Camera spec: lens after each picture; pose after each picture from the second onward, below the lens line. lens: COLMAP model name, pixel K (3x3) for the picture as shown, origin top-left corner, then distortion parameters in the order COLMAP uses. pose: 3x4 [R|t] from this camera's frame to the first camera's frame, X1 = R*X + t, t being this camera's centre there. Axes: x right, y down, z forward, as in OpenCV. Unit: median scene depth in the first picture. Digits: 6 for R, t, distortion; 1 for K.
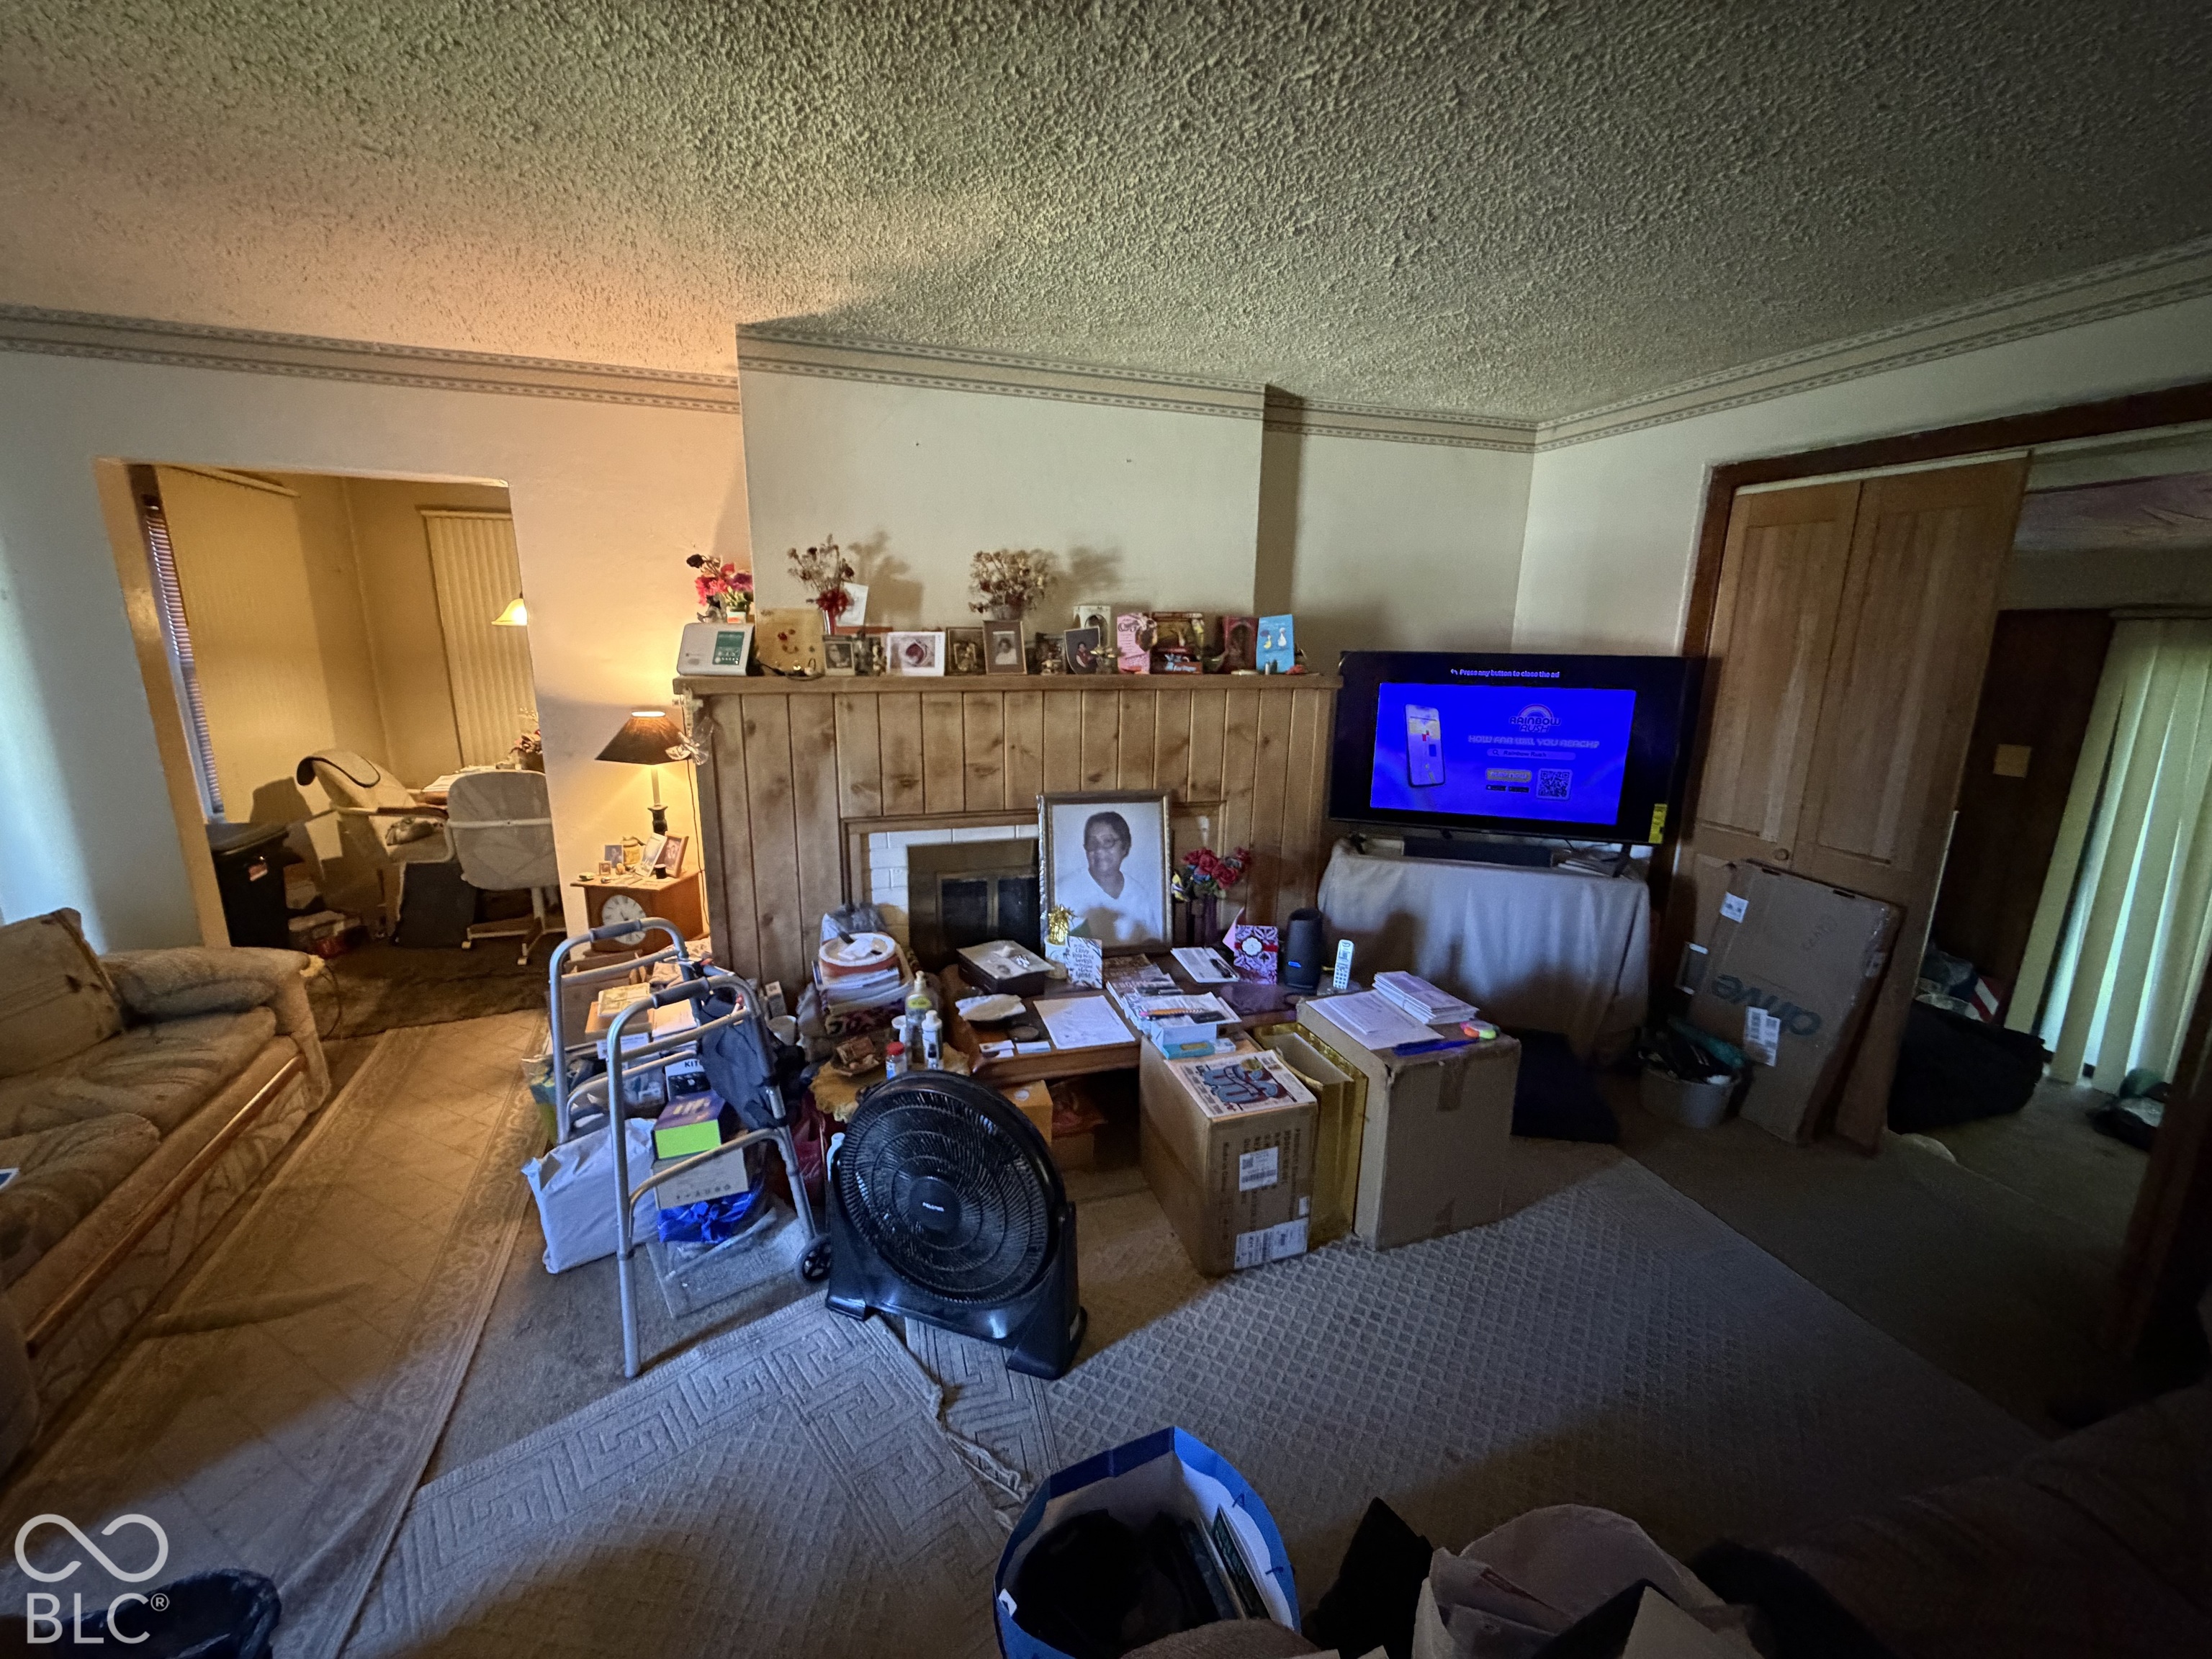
lens RADIAL K [[874.0, 0, 1098.7], [0, 874.0, 827.4], [0, 0, 1]] dist [-0.000629, -0.000092]
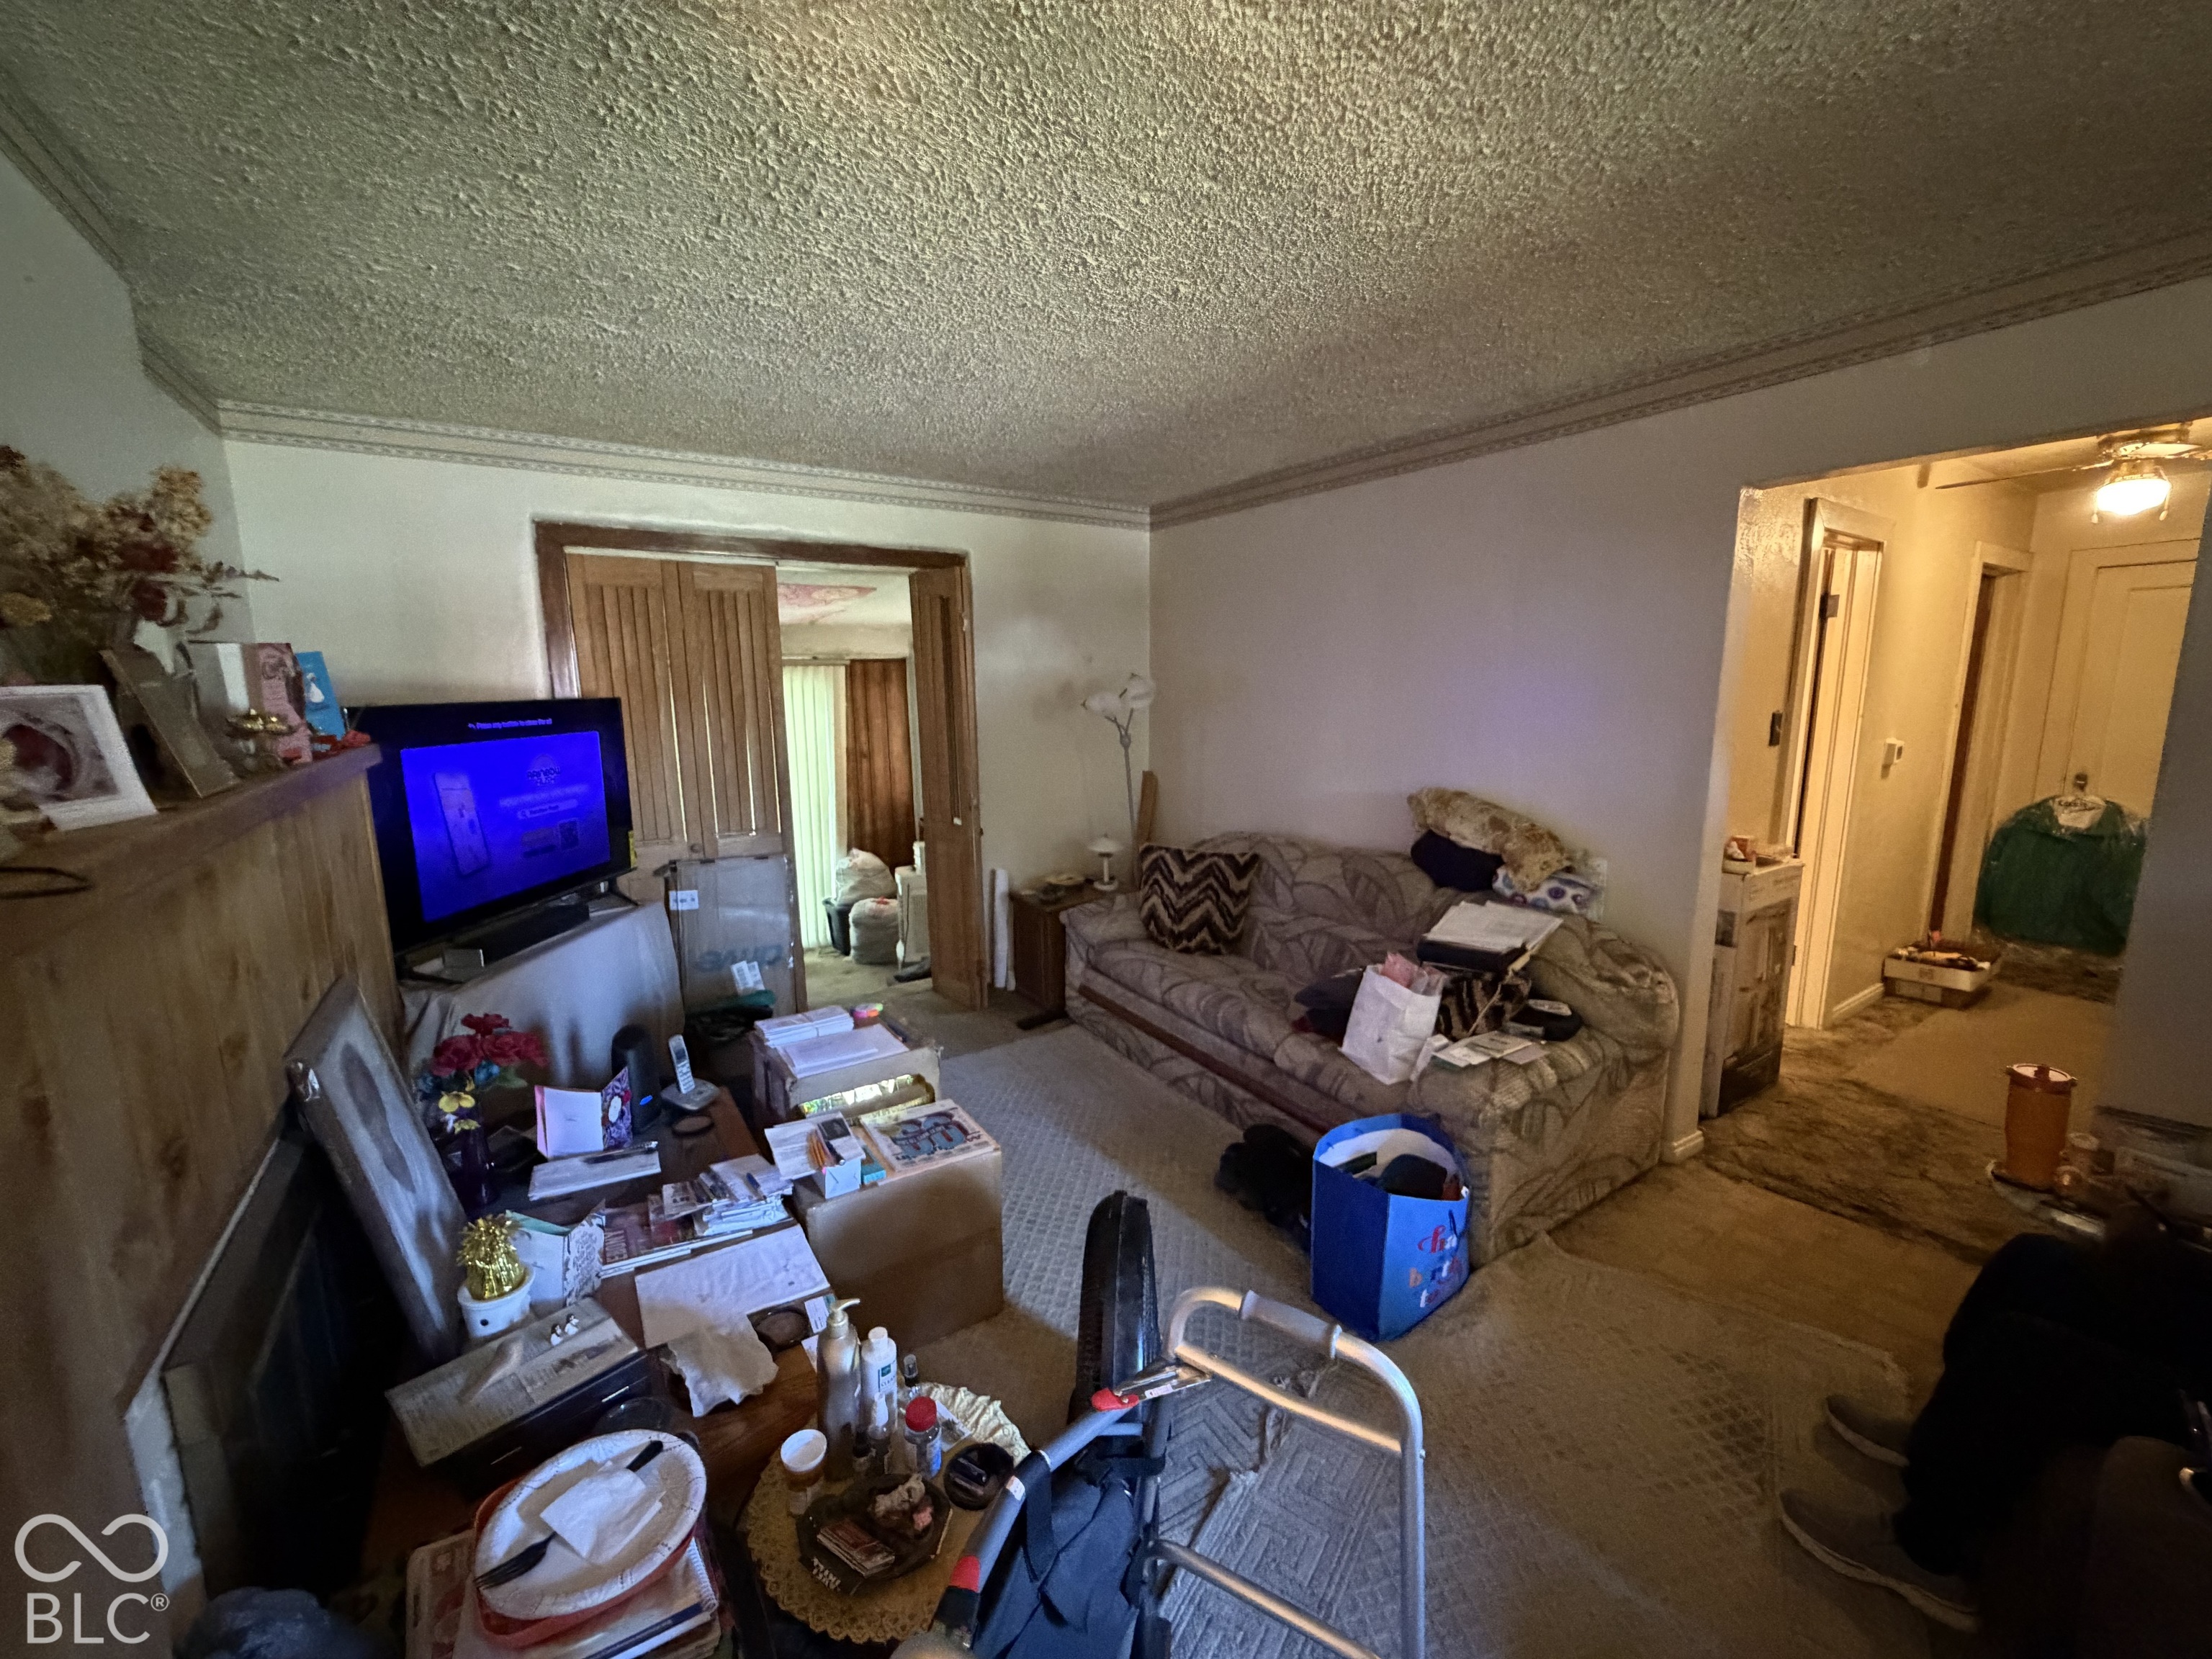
lens RADIAL K [[874.0, 0, 1098.7], [0, 874.0, 827.4], [0, 0, 1]] dist [-0.000629, -0.000092]
pose [[-0.262094, -0.170211, 0.949913, -0.551179], [0.224032, 0.946700, 0.231449, -0.155101], [-0.938678, 0.273472, -0.209991, 0.690217]]
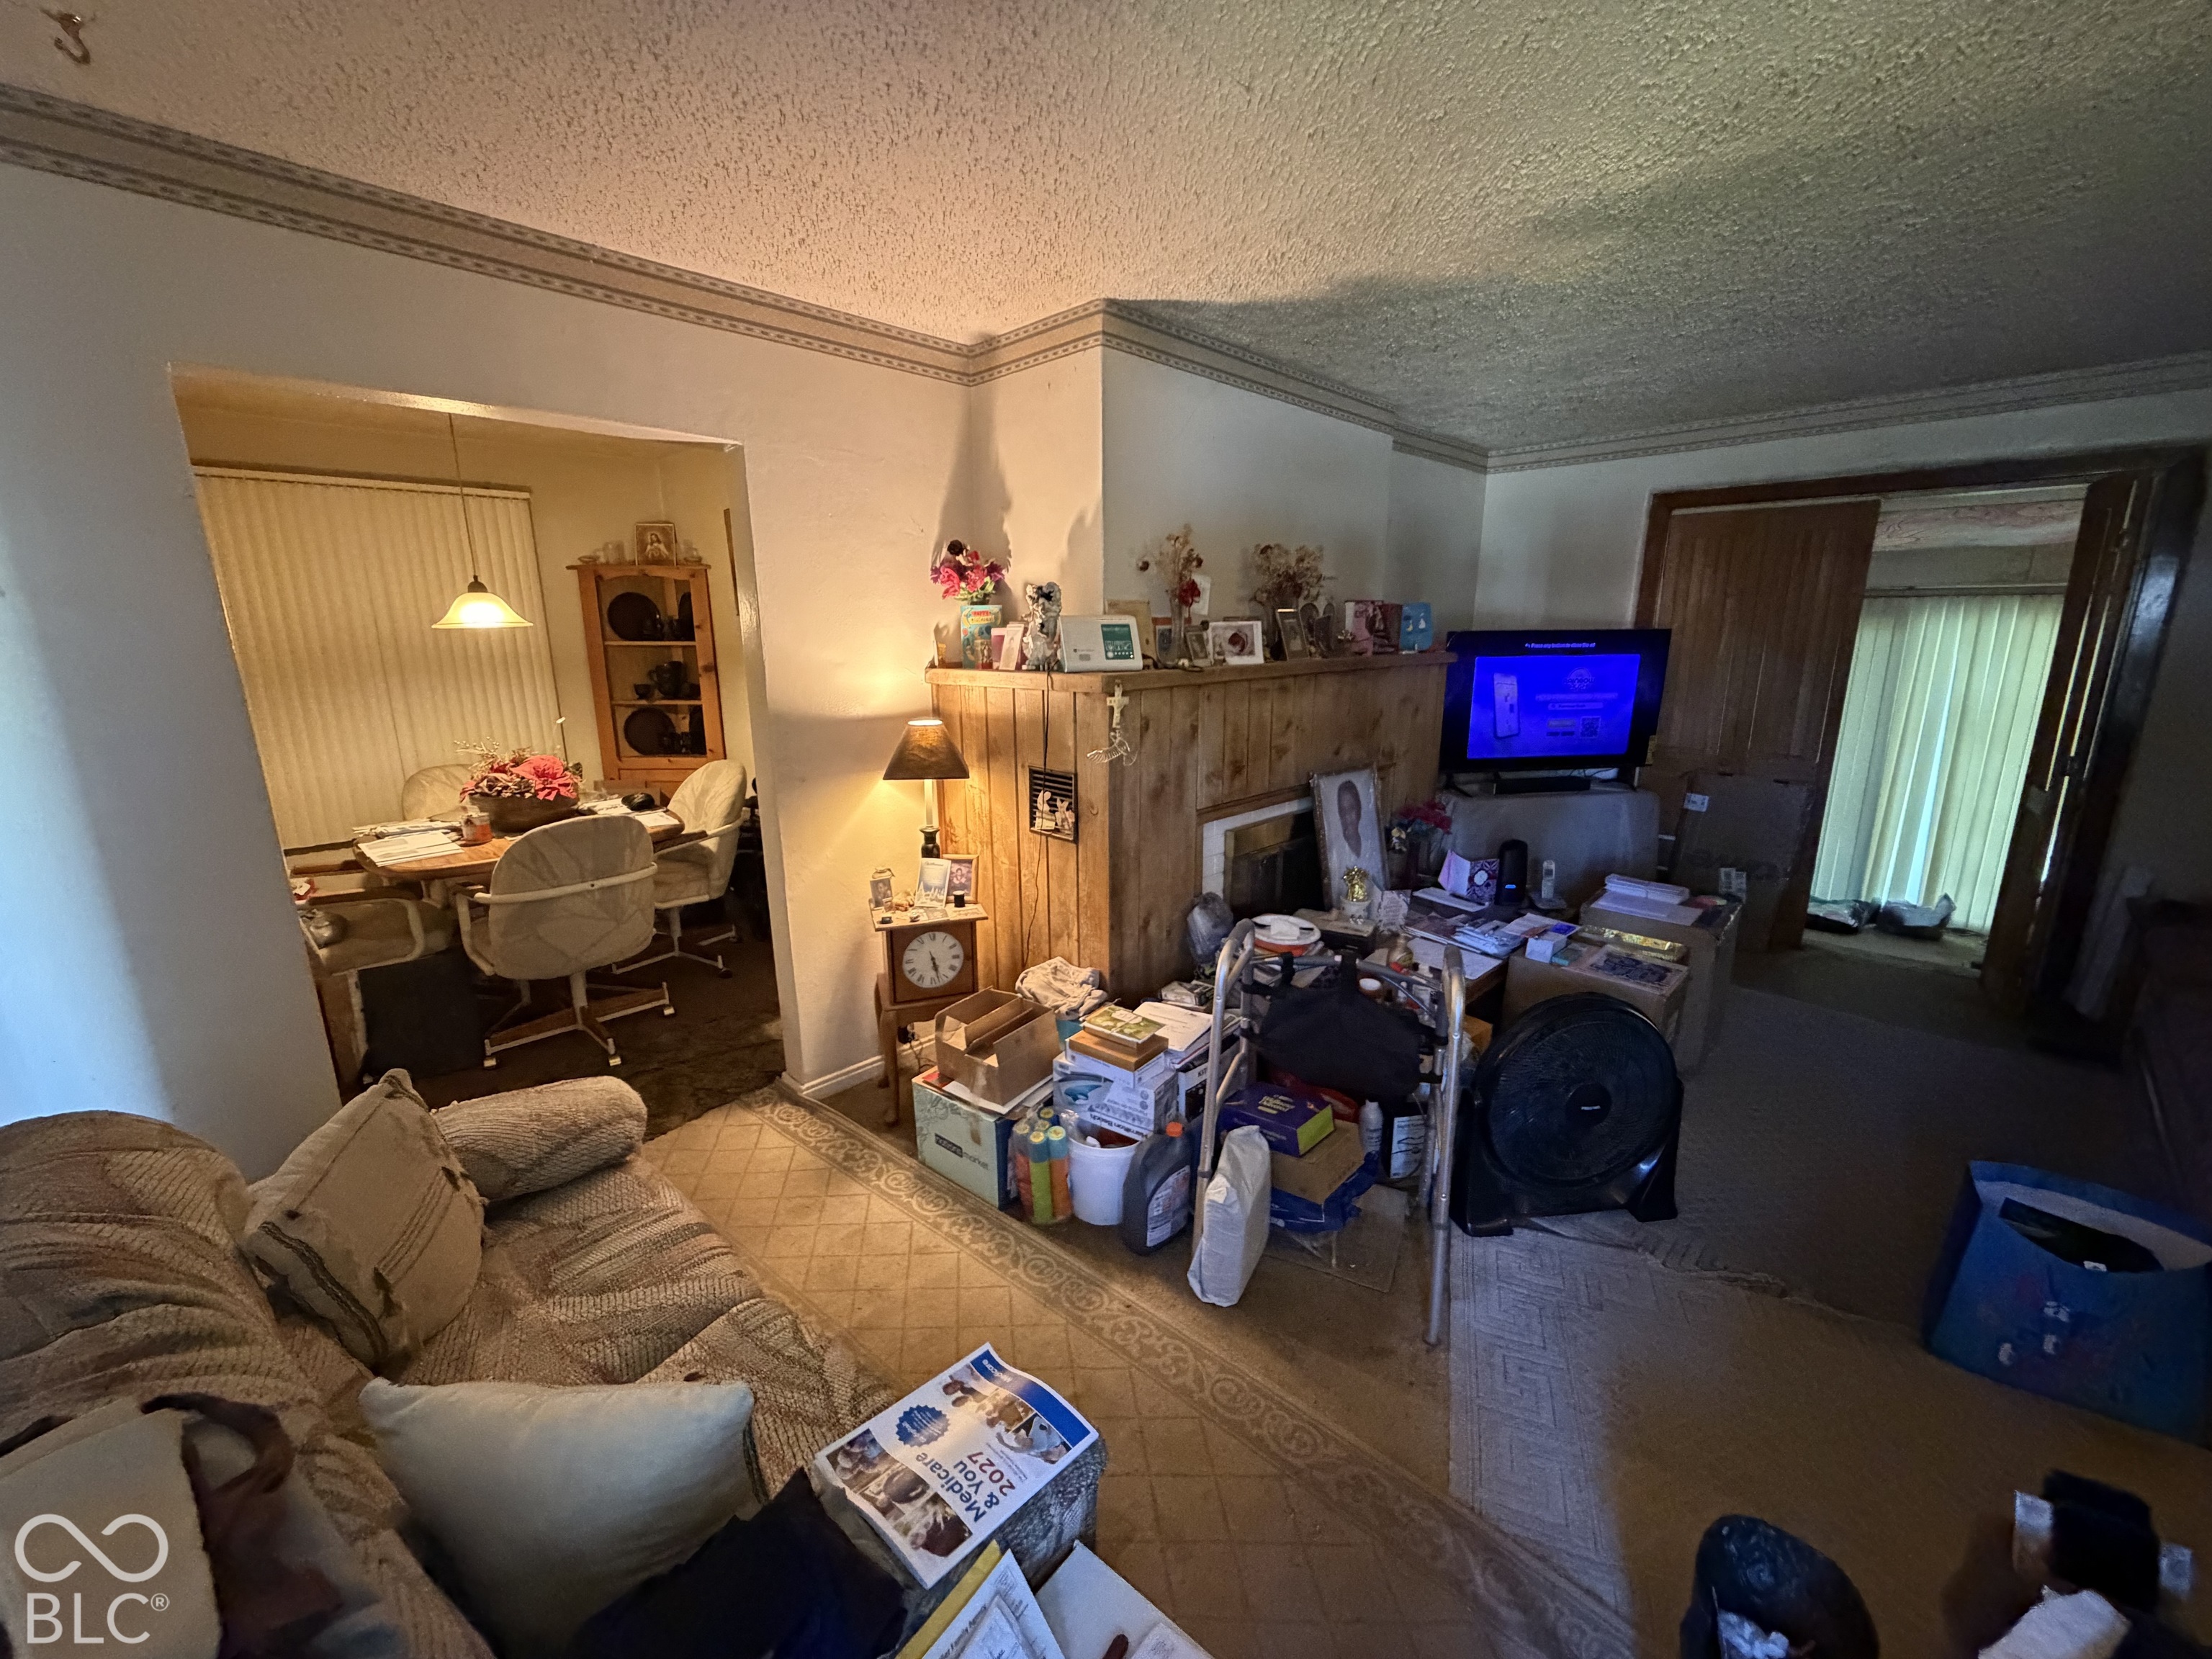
lens RADIAL K [[874.0, 0, 1098.7], [0, 874.0, 827.4], [0, 0, 1]] dist [-0.000629, -0.000092]
pose [[0.889204, -0.123555, 0.440511, -0.784223], [0.120388, 0.992101, 0.035253, -0.037237], [-0.441387, 0.021685, 0.897055, 0.146998]]
